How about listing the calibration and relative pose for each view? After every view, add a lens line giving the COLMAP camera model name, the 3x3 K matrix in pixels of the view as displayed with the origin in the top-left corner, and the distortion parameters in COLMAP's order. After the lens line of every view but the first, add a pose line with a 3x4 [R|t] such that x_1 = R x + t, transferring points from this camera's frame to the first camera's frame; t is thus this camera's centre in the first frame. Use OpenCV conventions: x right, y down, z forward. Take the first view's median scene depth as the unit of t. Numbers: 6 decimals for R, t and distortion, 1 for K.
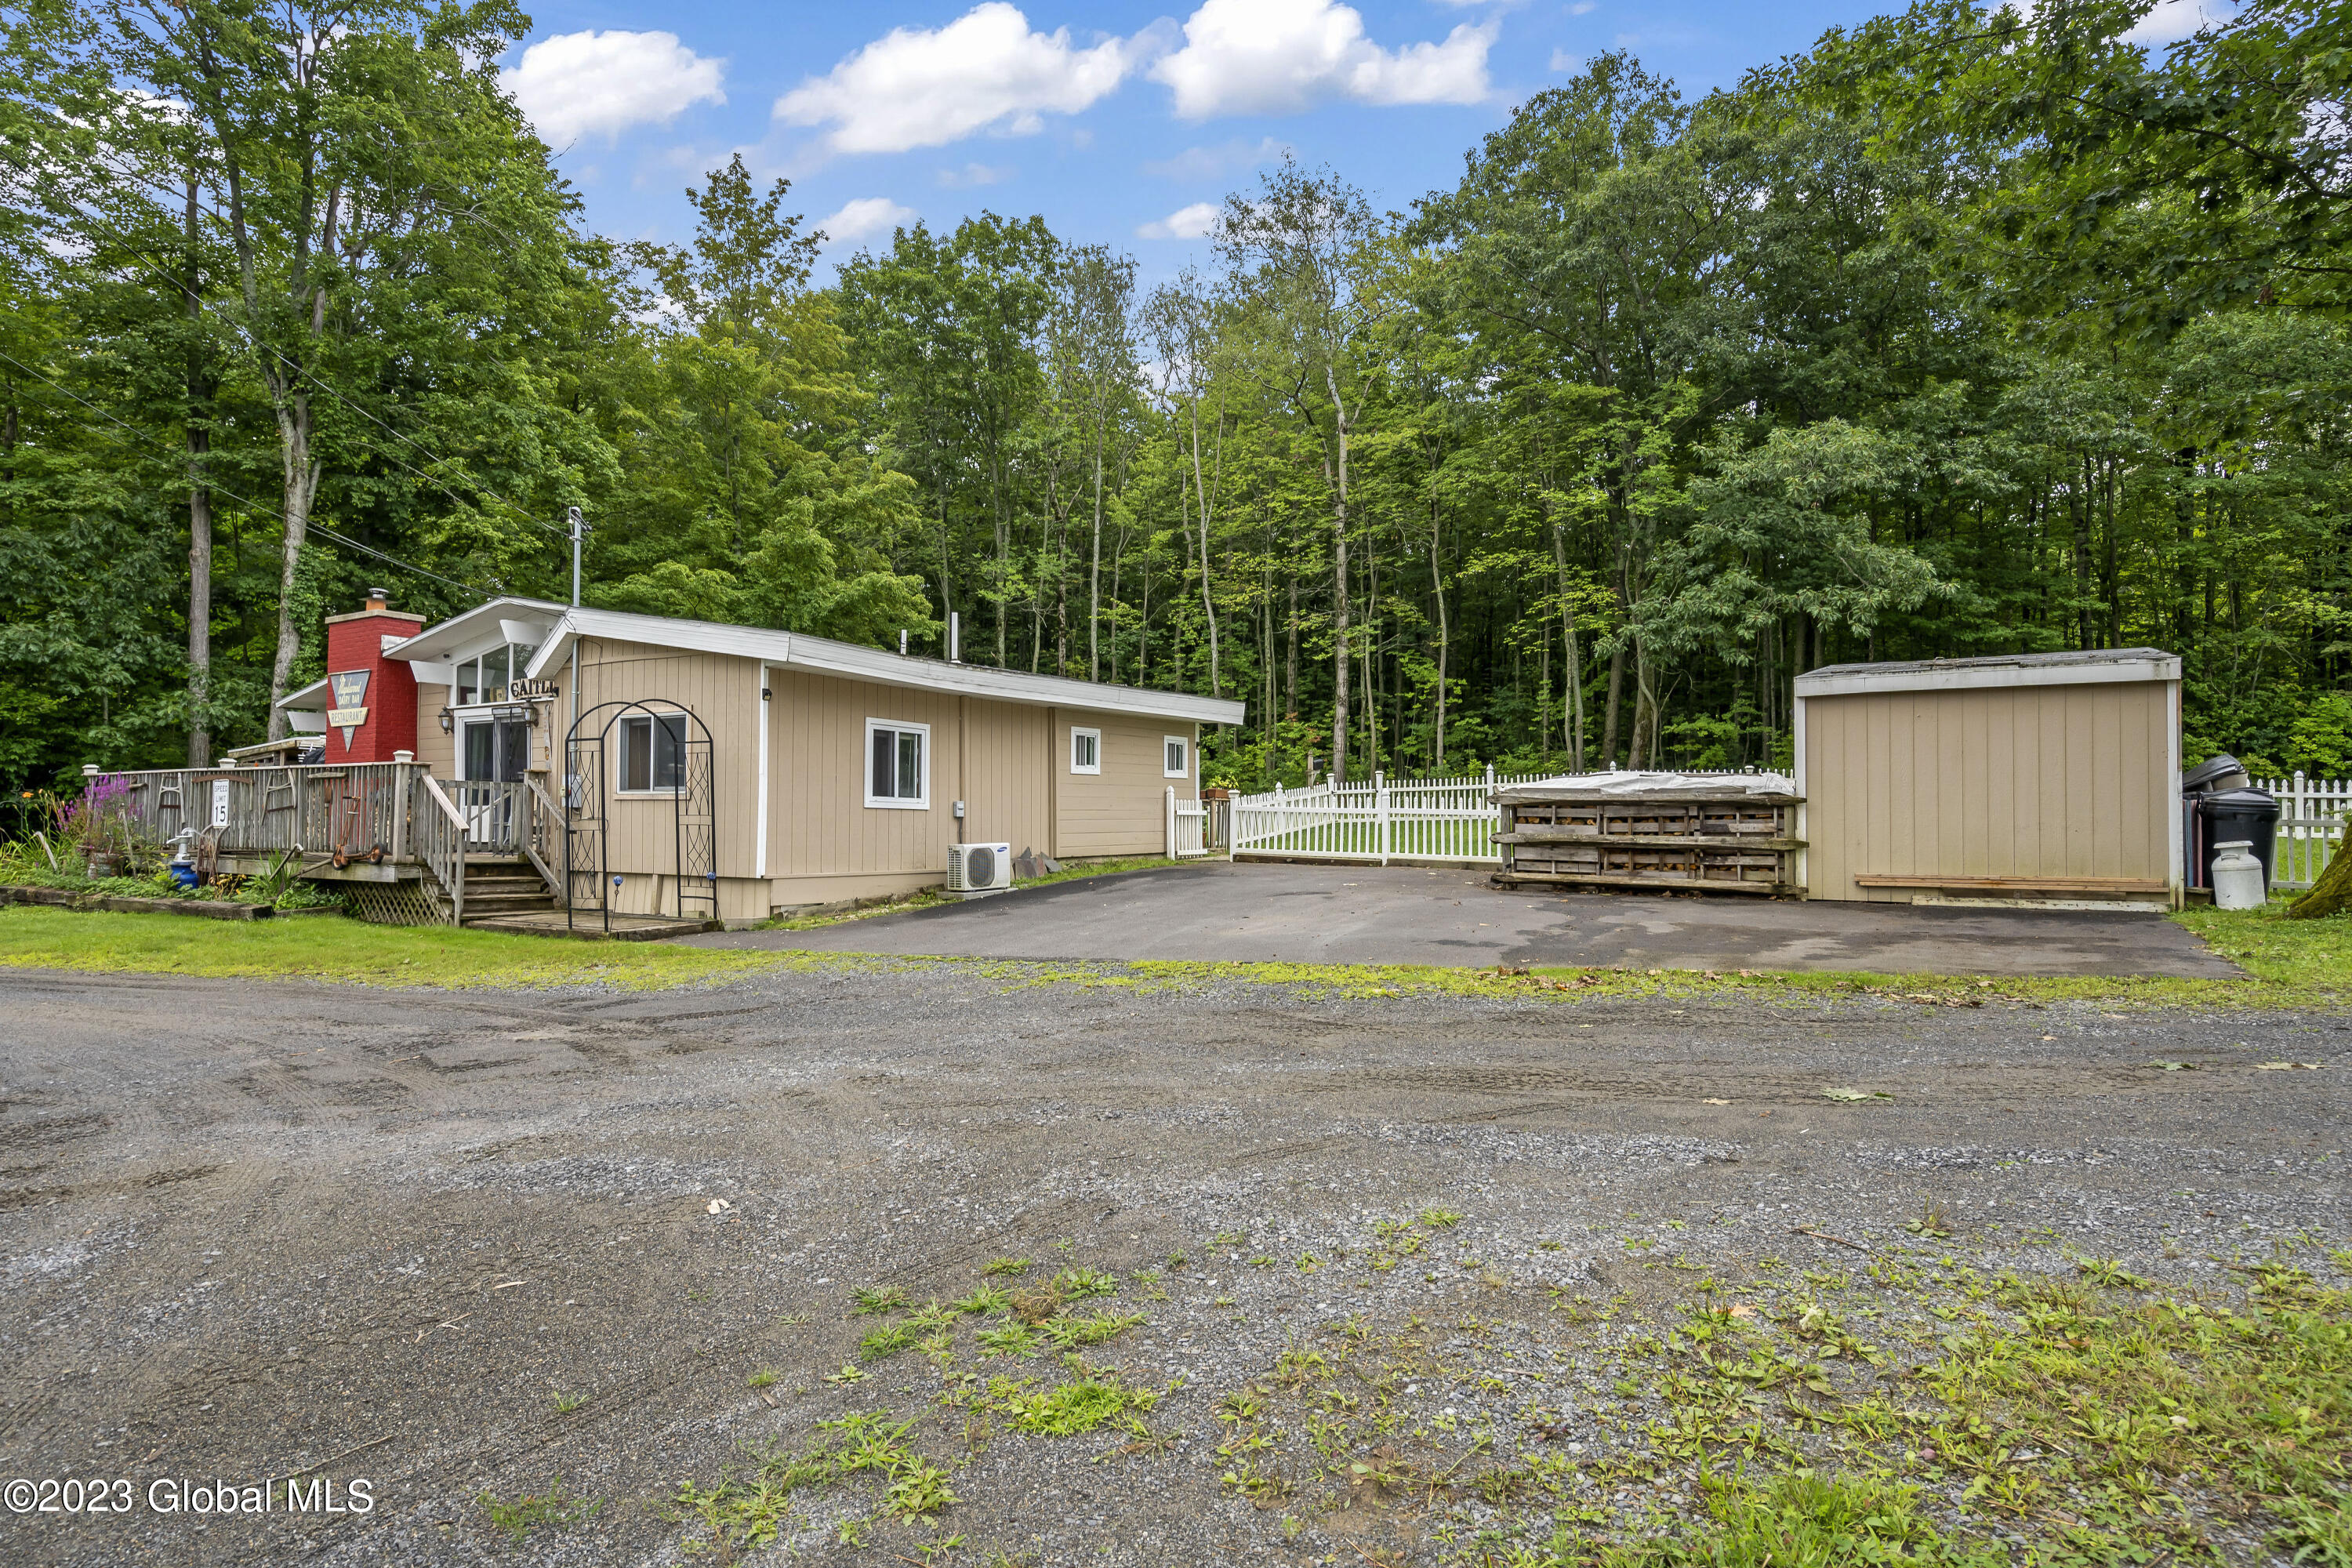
lens RADIAL K [[1239.7, 0, 1187.8], [0, 1239.7, 798.7], [0, 0, 1]] dist [0.005562, 0.001085]
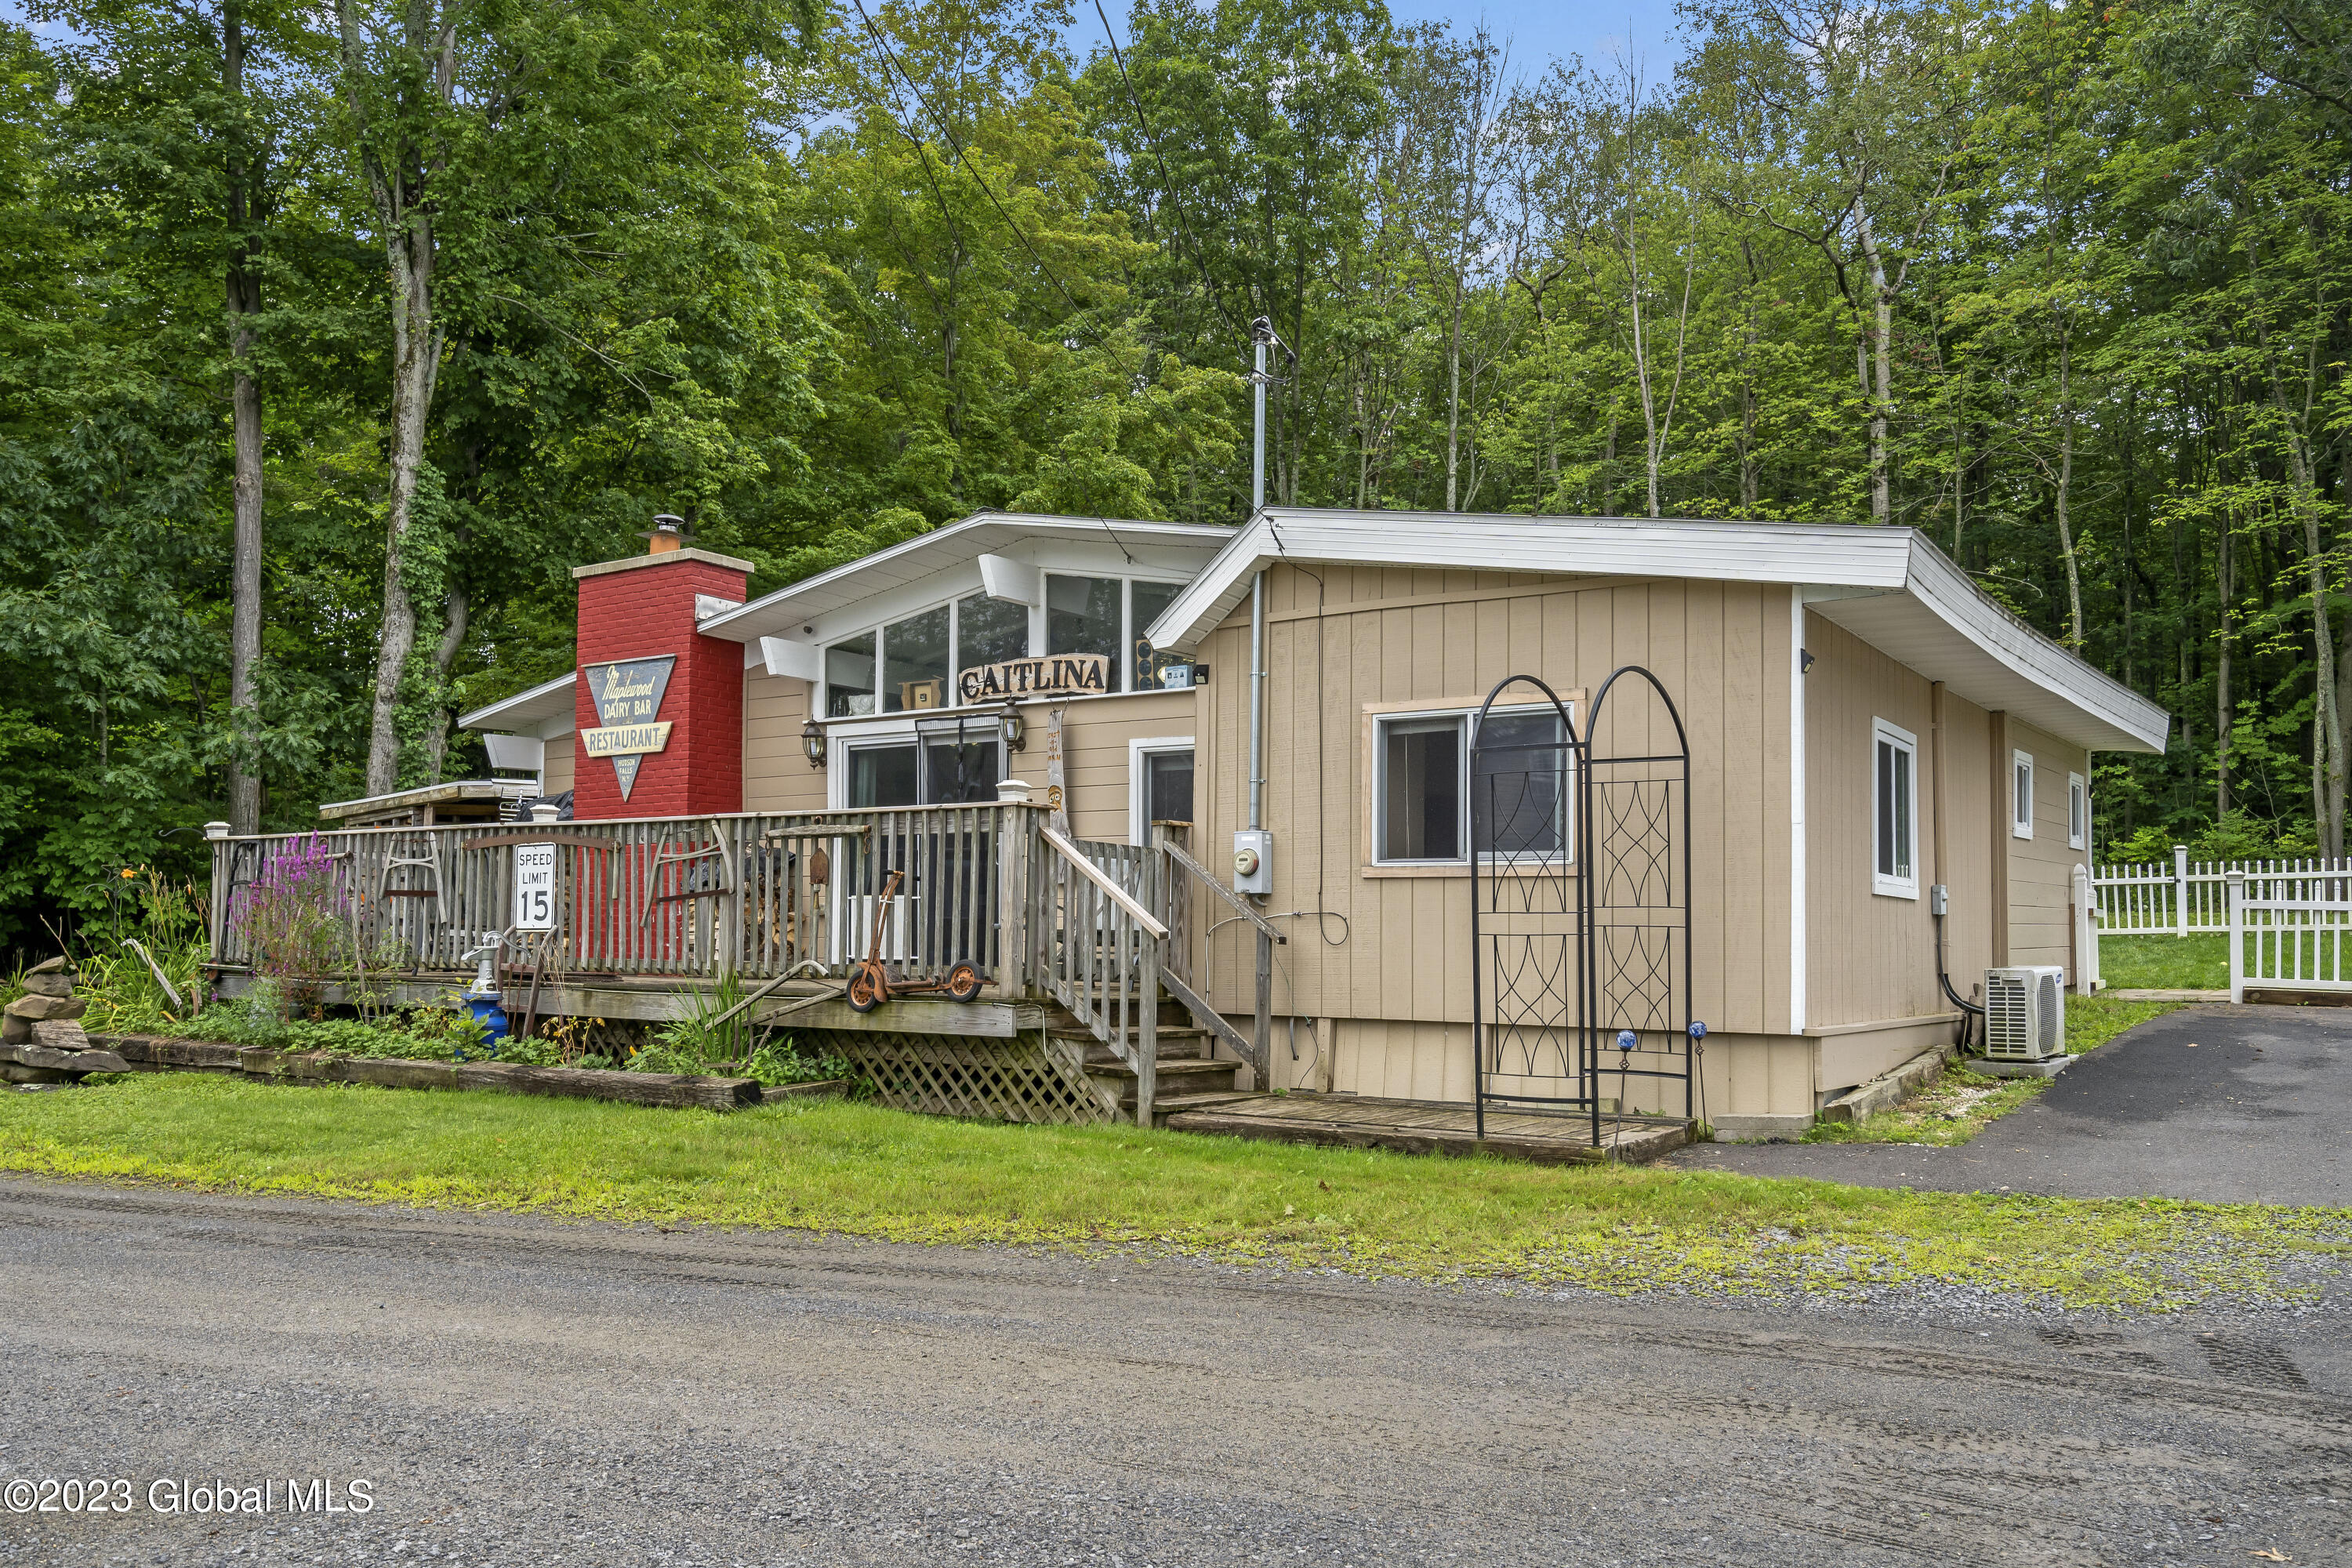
lens RADIAL K [[1808.8, 0, 1175.3], [0, 1808.8, 890.5], [0, 0, 1]] dist [0.008082, 0.000895]
pose [[0.998385, 0.002117, -0.056774, -0.451075], [-0.002572, 0.999965, -0.007940, 0.011119], [0.056755, 0.008073, 0.998356, 0.225794]]
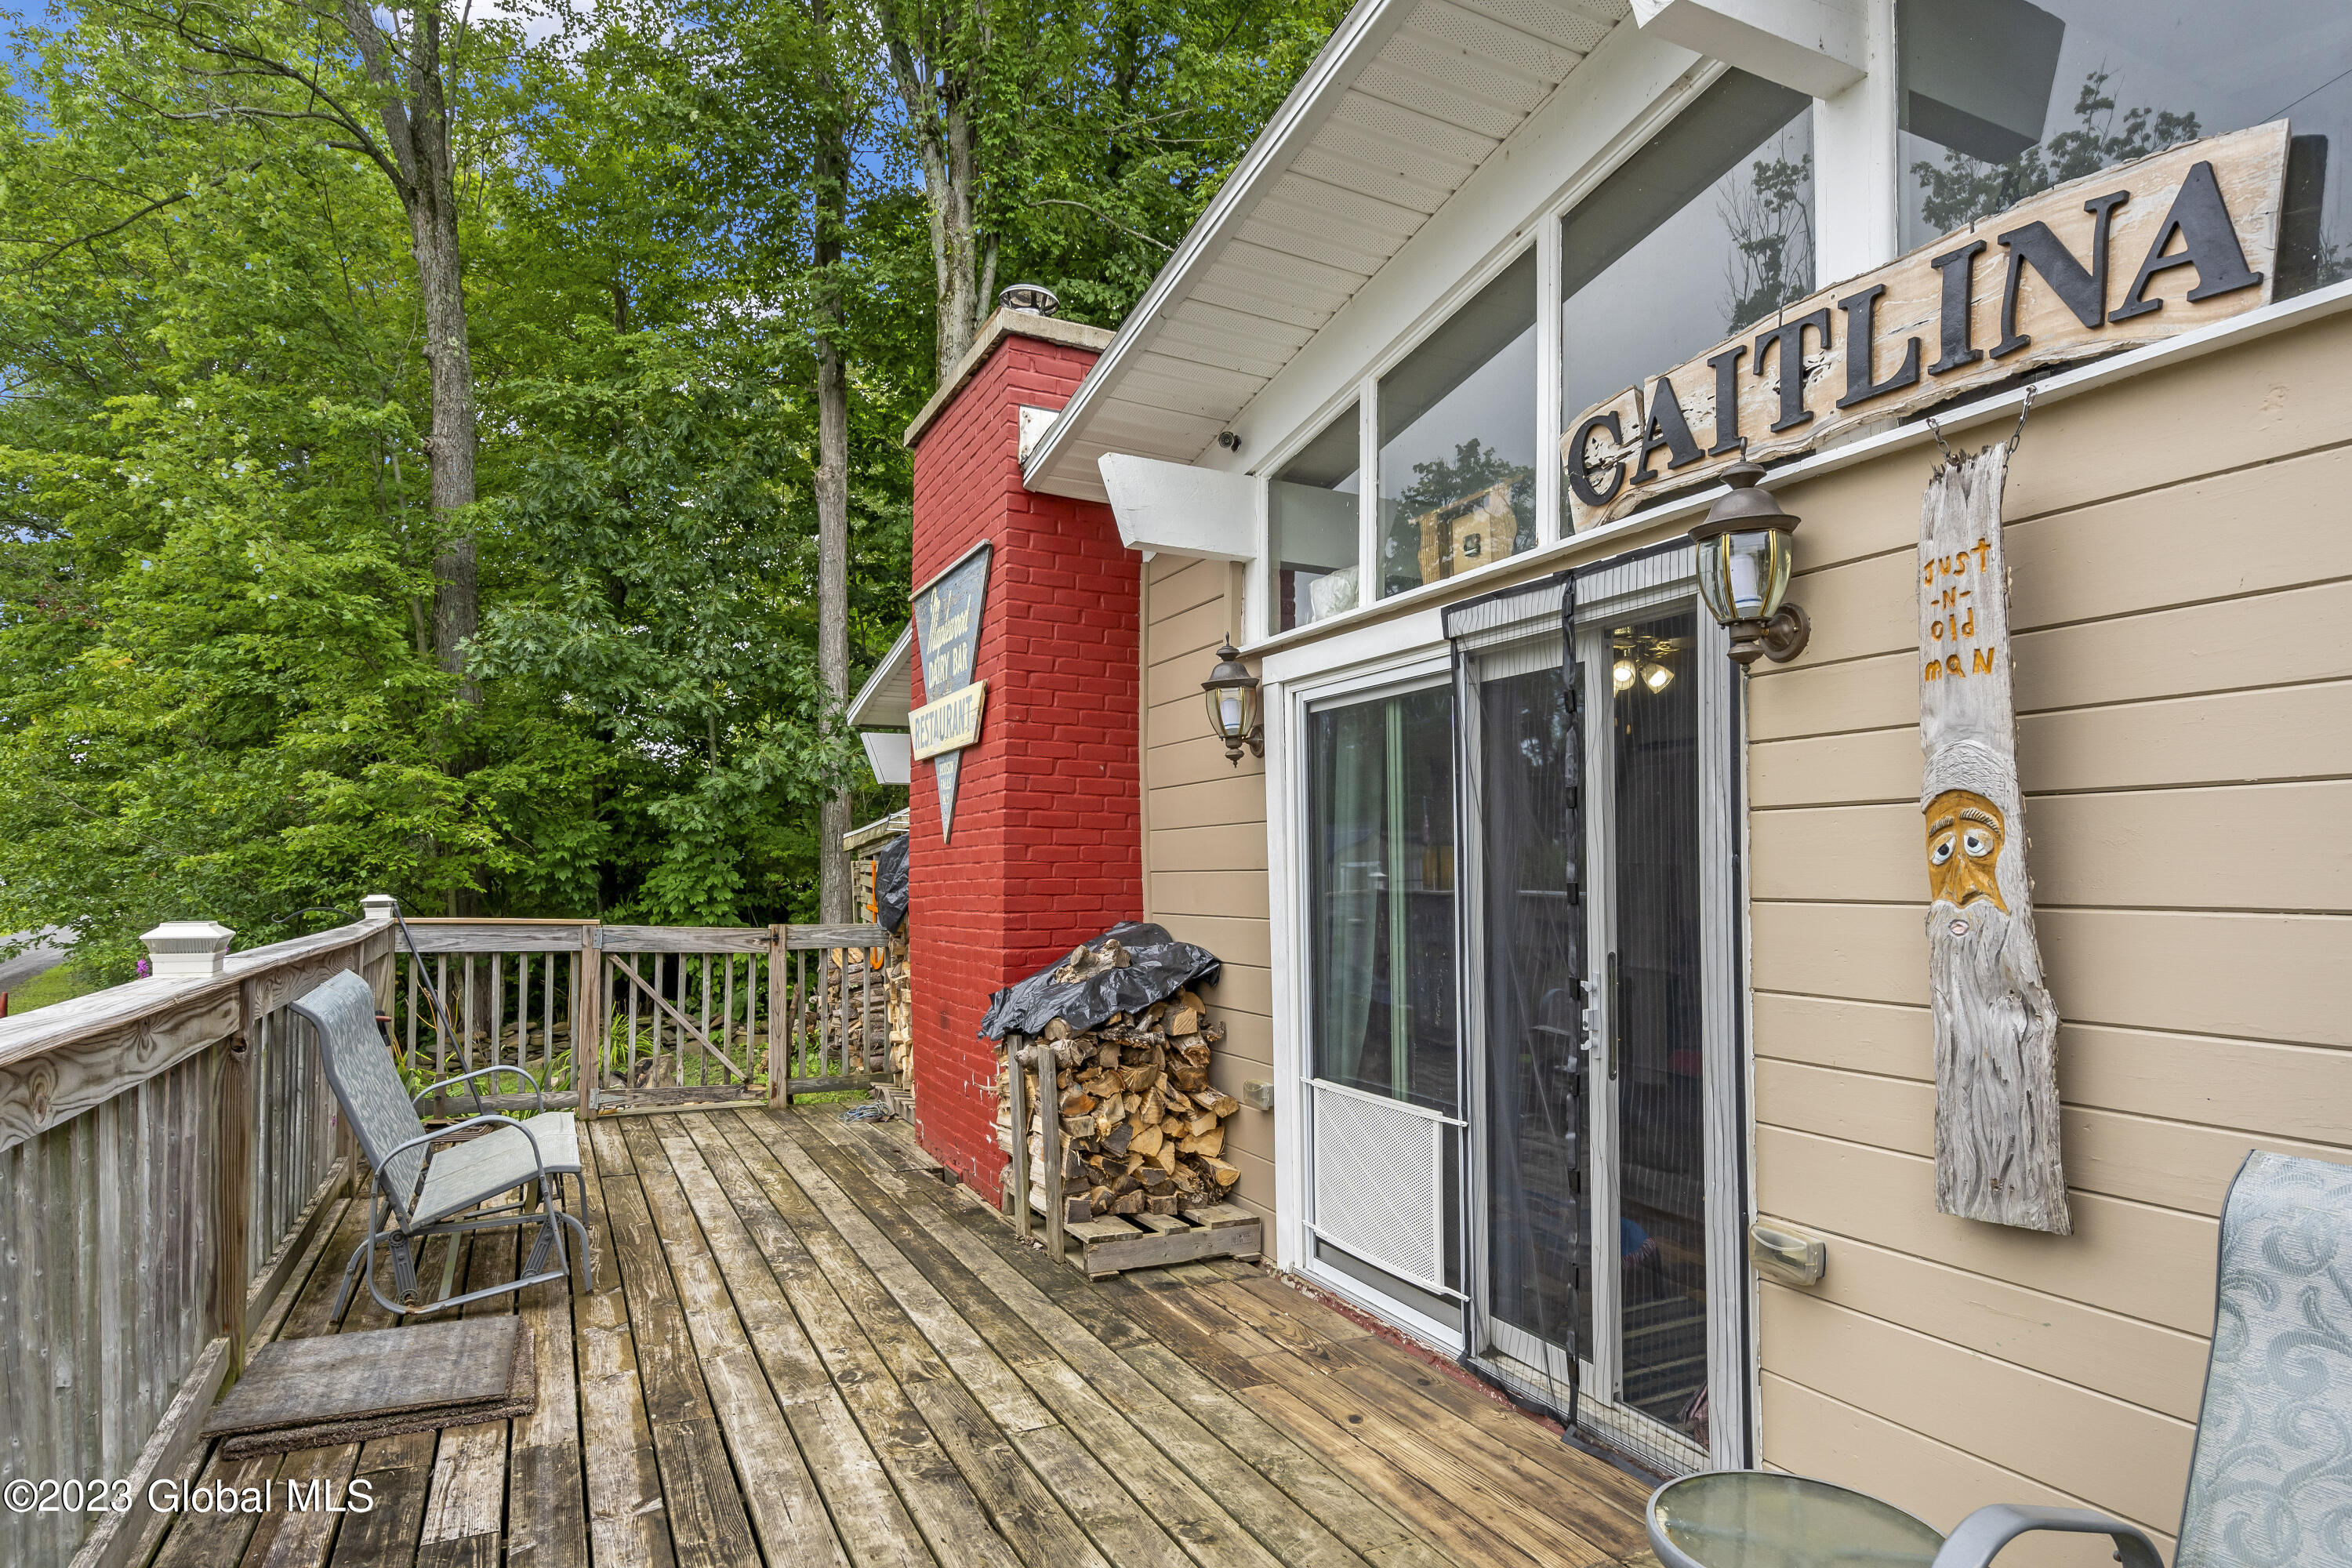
lens RADIAL K [[1280.7, 0, 1176.8], [0, 1280.7, 868.3], [0, 0, 1]] dist [0.000878, 0.000304]
pose [[0.845016, -0.008266, -0.534677, -0.555075], [0.016041, 0.999822, 0.009894, -0.039864], [0.534500, -0.016937, 0.844999, 0.919101]]
